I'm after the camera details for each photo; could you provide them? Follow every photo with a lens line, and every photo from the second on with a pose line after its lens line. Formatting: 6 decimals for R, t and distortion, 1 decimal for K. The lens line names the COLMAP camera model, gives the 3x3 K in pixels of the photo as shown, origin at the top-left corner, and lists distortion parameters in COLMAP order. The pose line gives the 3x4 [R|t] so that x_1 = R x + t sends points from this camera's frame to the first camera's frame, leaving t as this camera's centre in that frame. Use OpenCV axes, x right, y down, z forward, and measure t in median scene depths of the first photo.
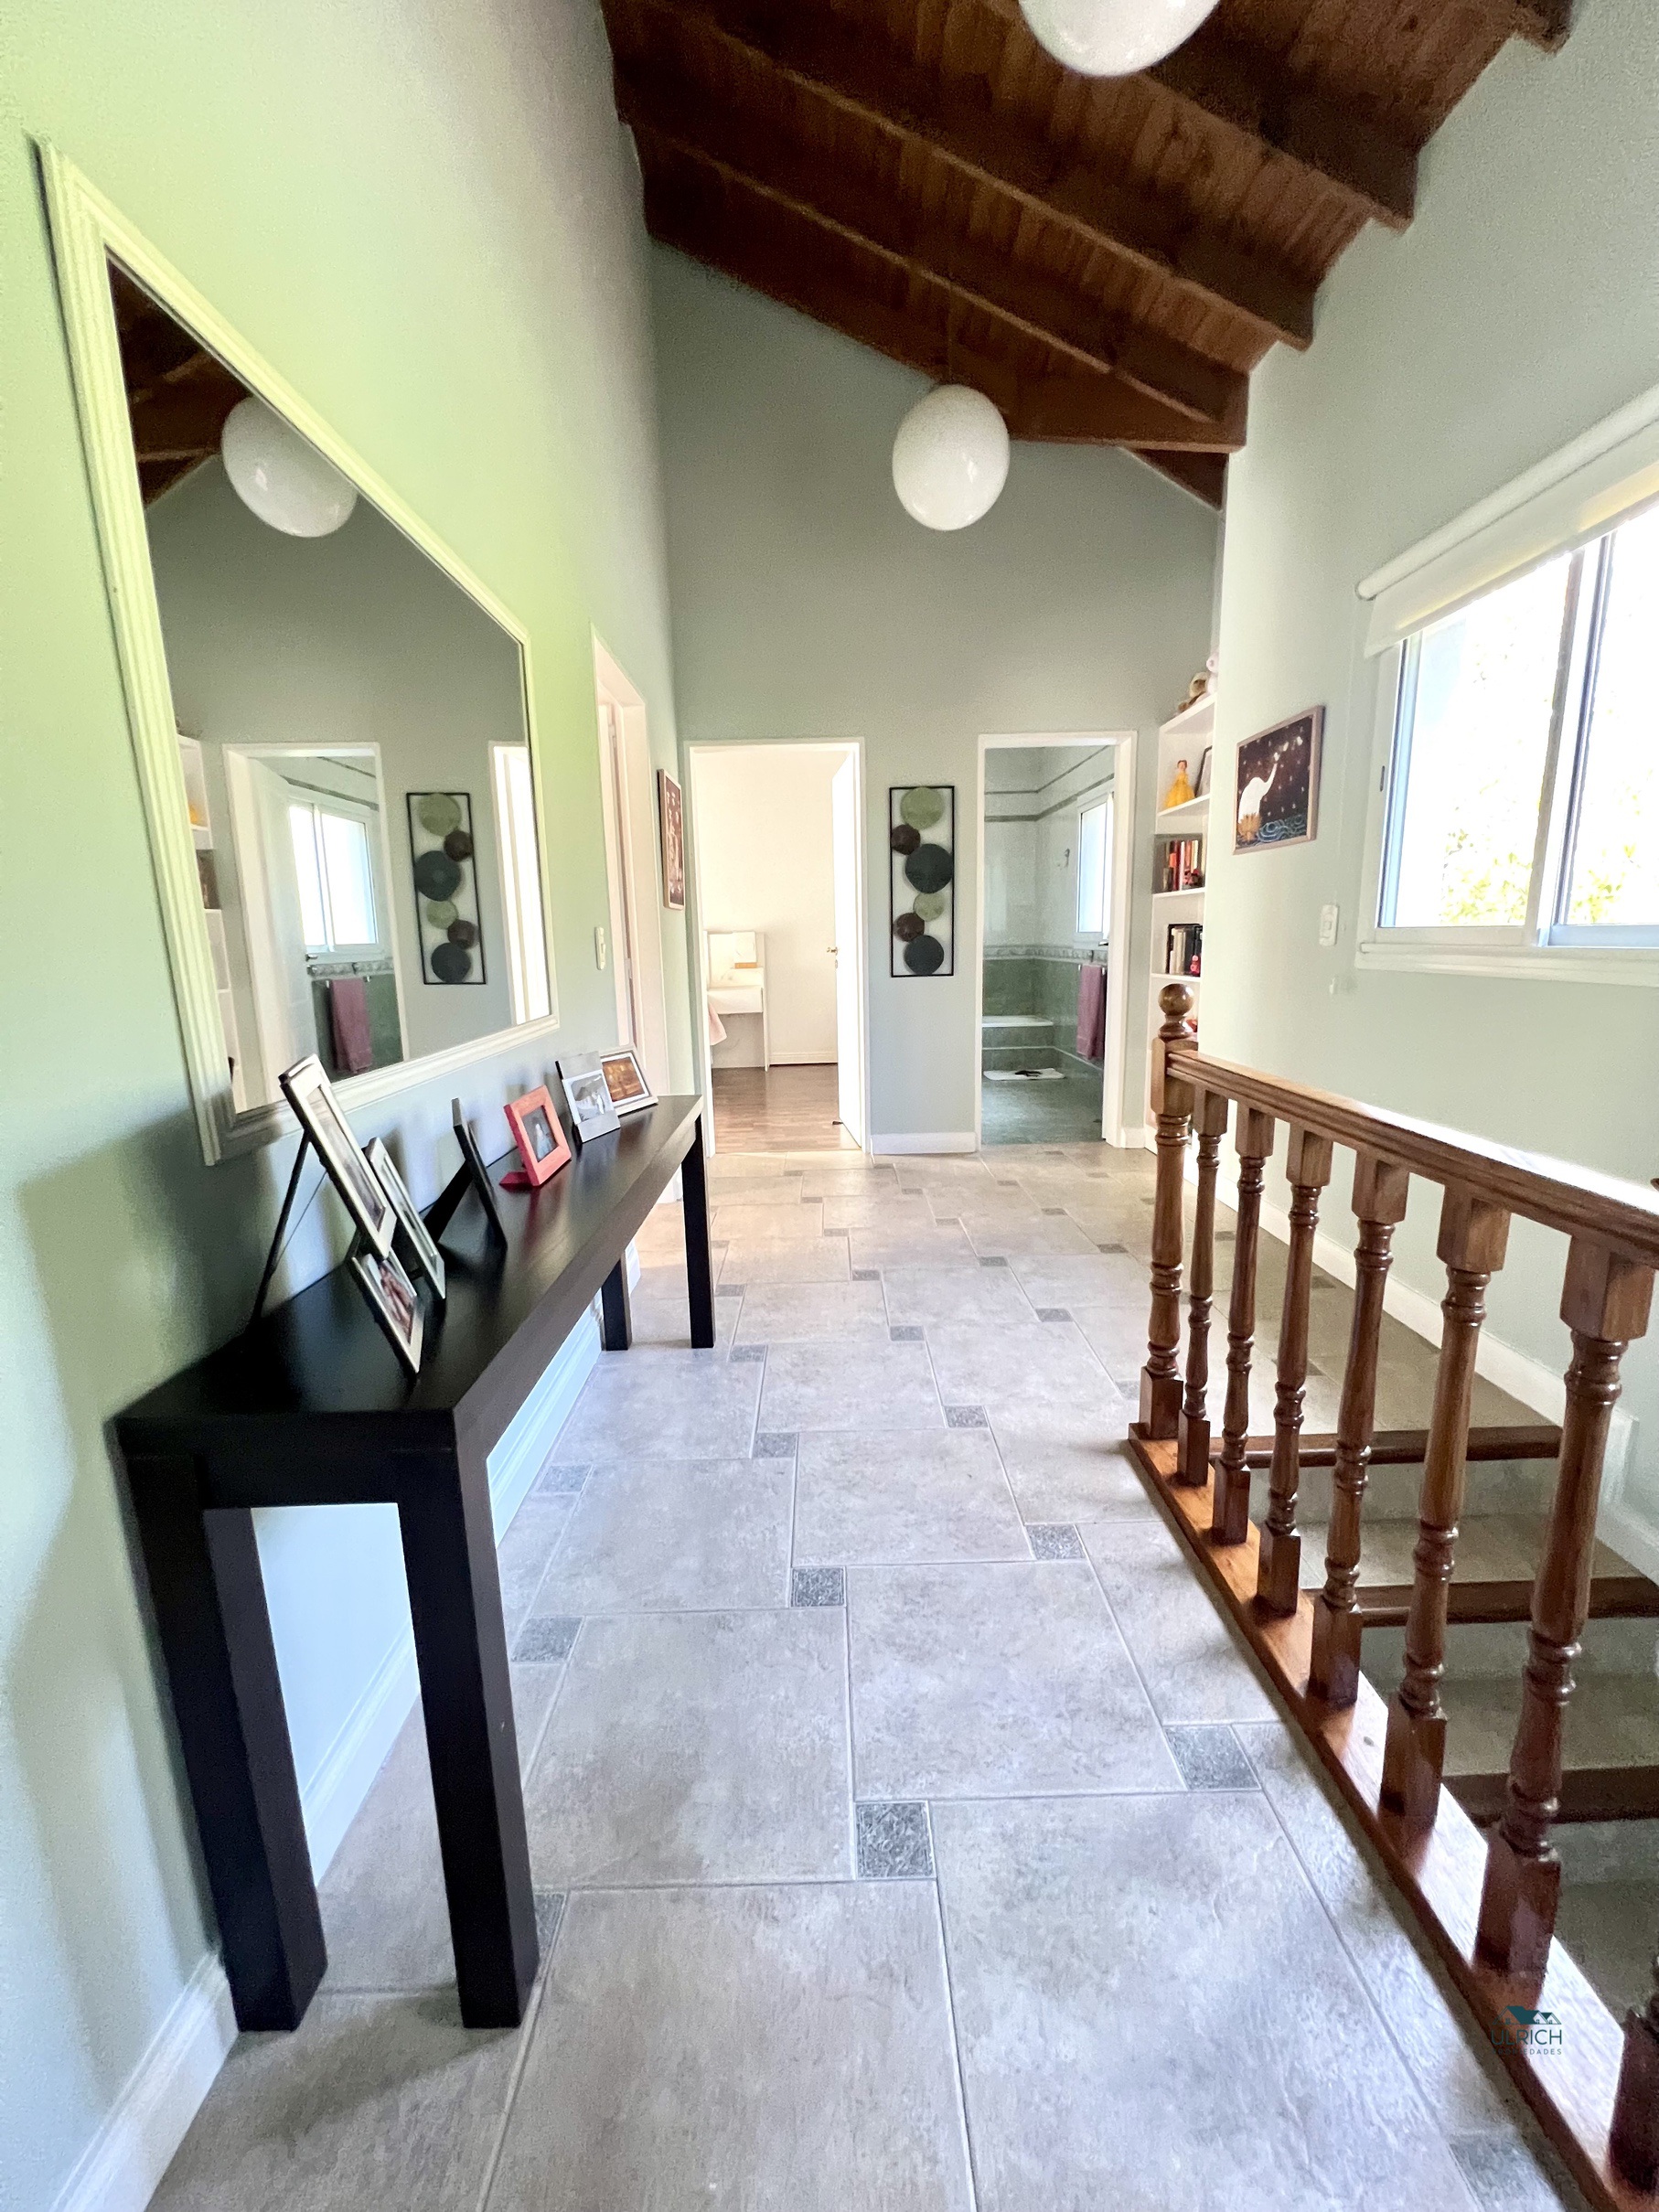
lens RADIAL K [[887.5, 0, 833.7], [0, 887.5, 1103.2], [0, 0, 1]] dist [-0.002754, 0.000412]
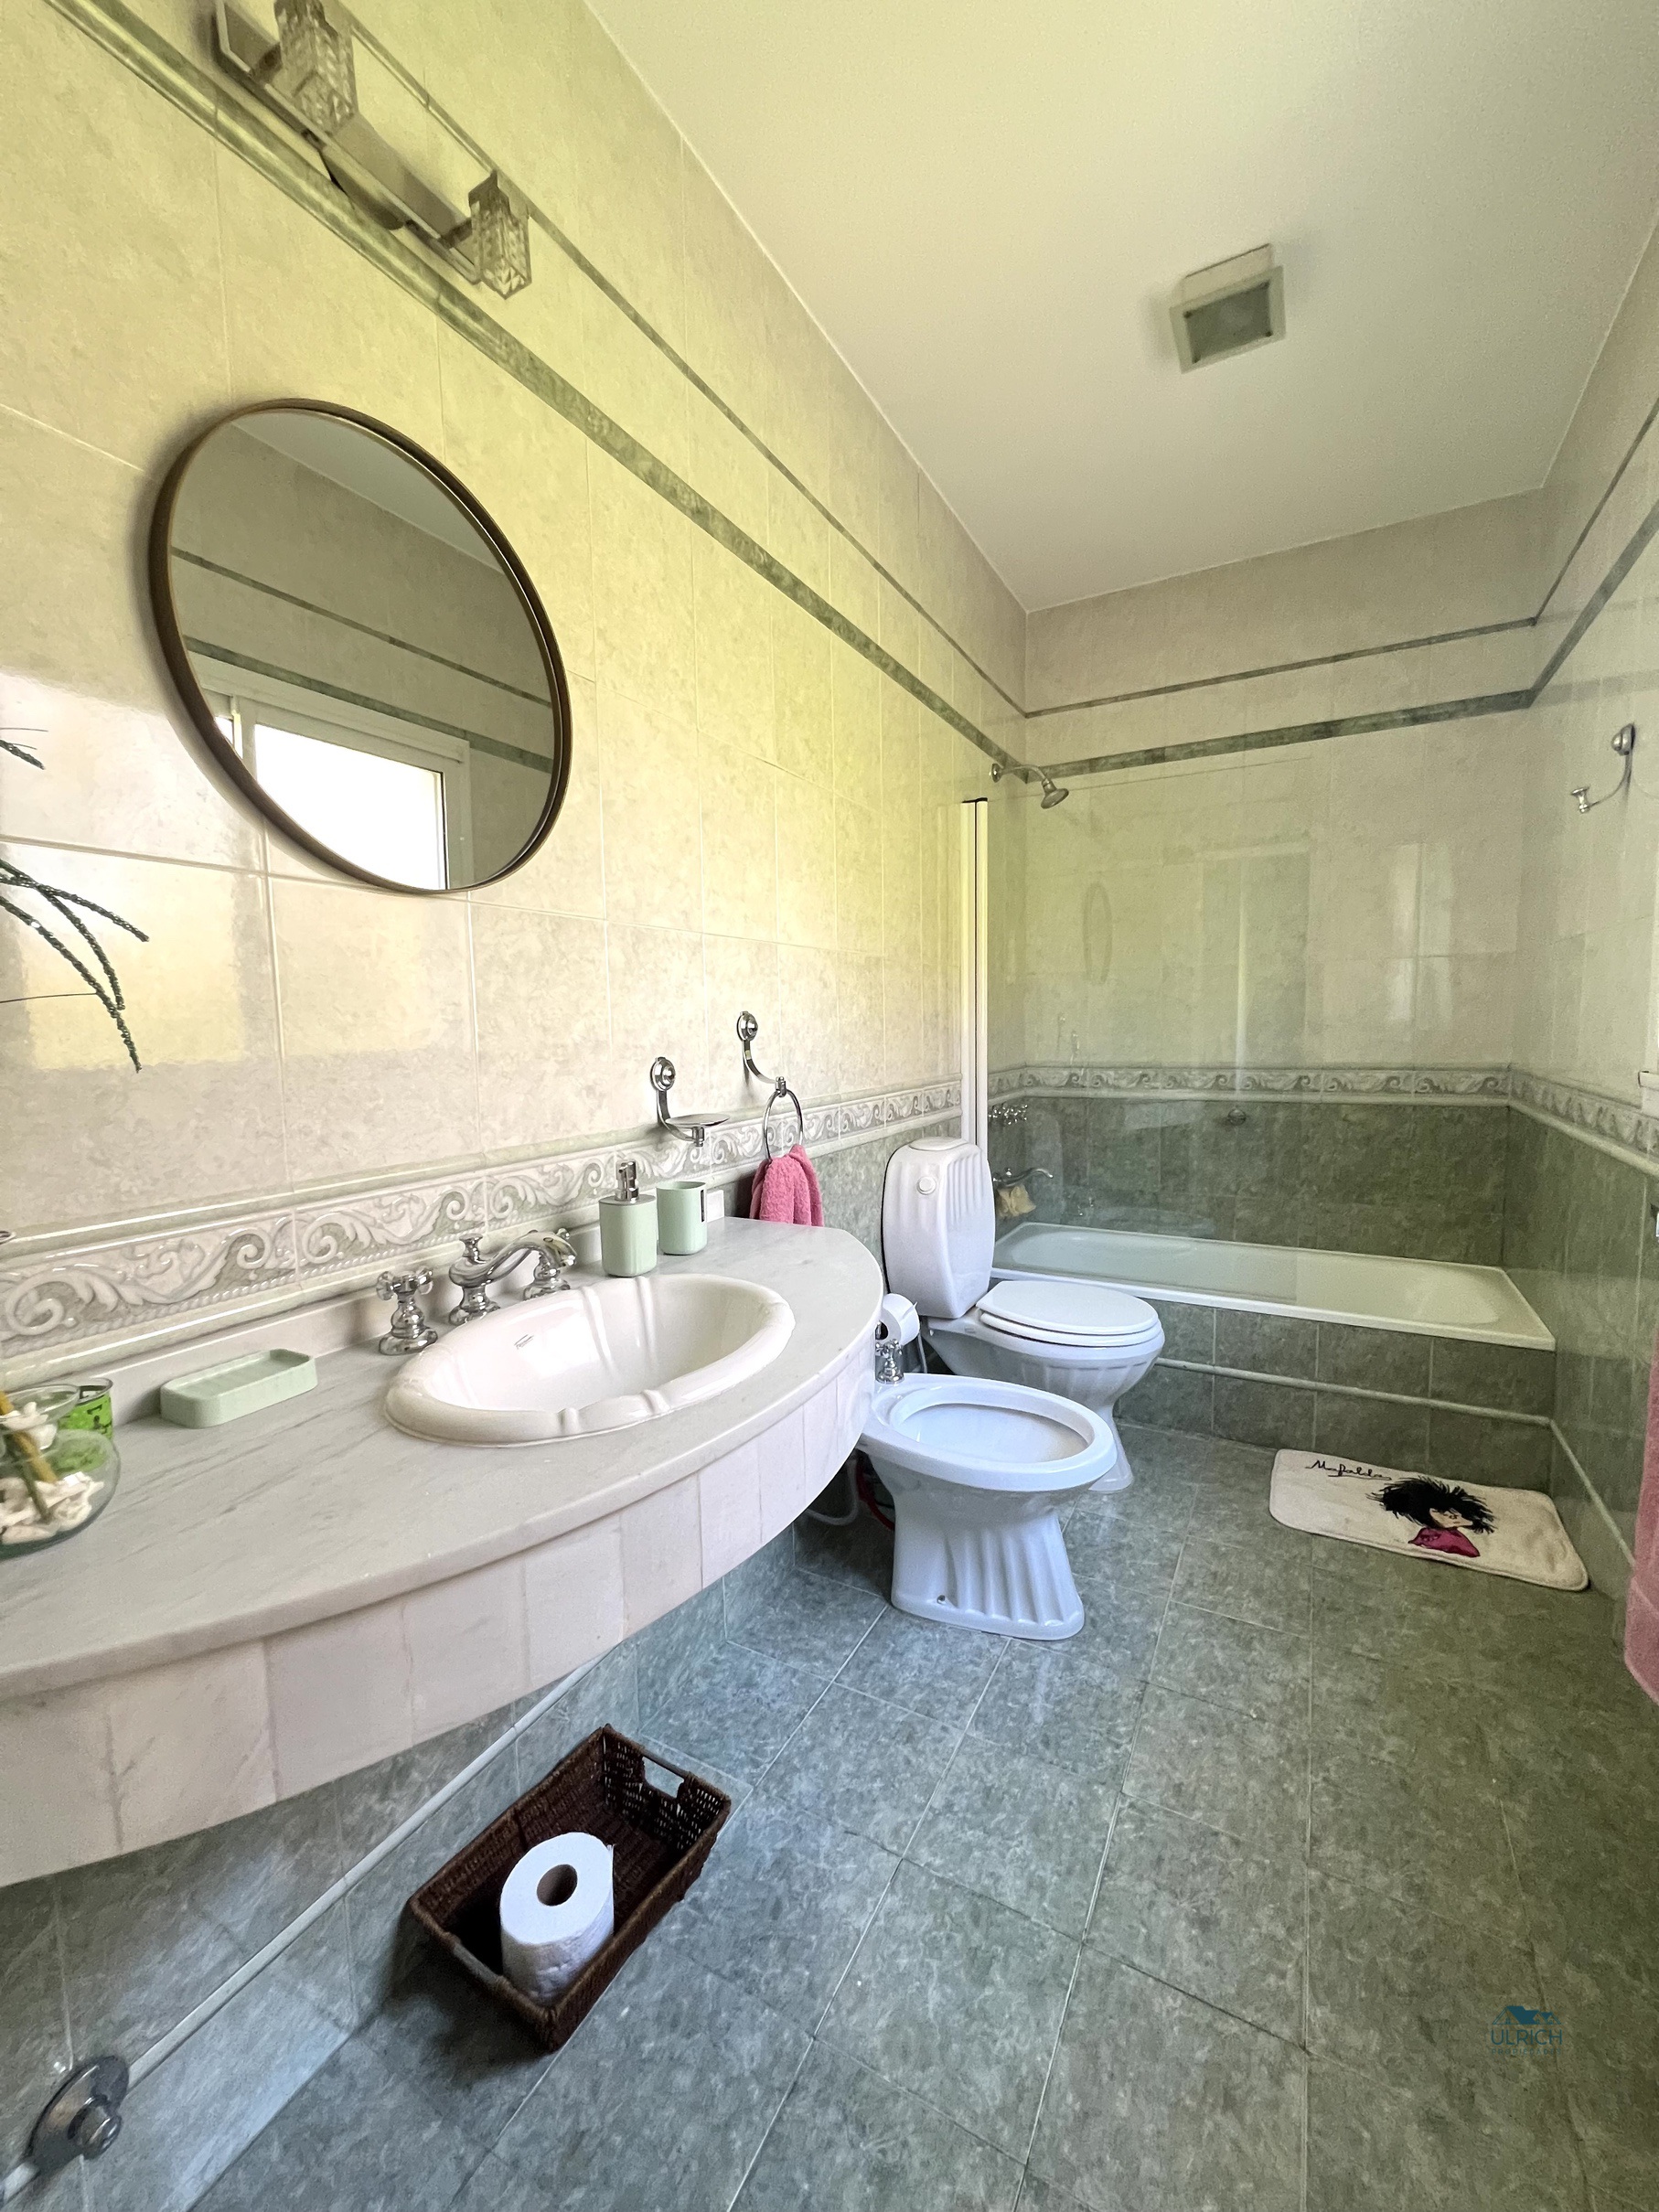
lens RADIAL K [[887.5, 0, 827.9], [0, 887.5, 1098.6], [0, 0, 1]] dist [-0.002754, 0.000412]
pose [[0.872603, 0.053334, -0.485509, 0.190334], [-0.093319, 0.993914, -0.058539, -0.142781], [0.479432, 0.096389, 0.872270, 0.674038]]
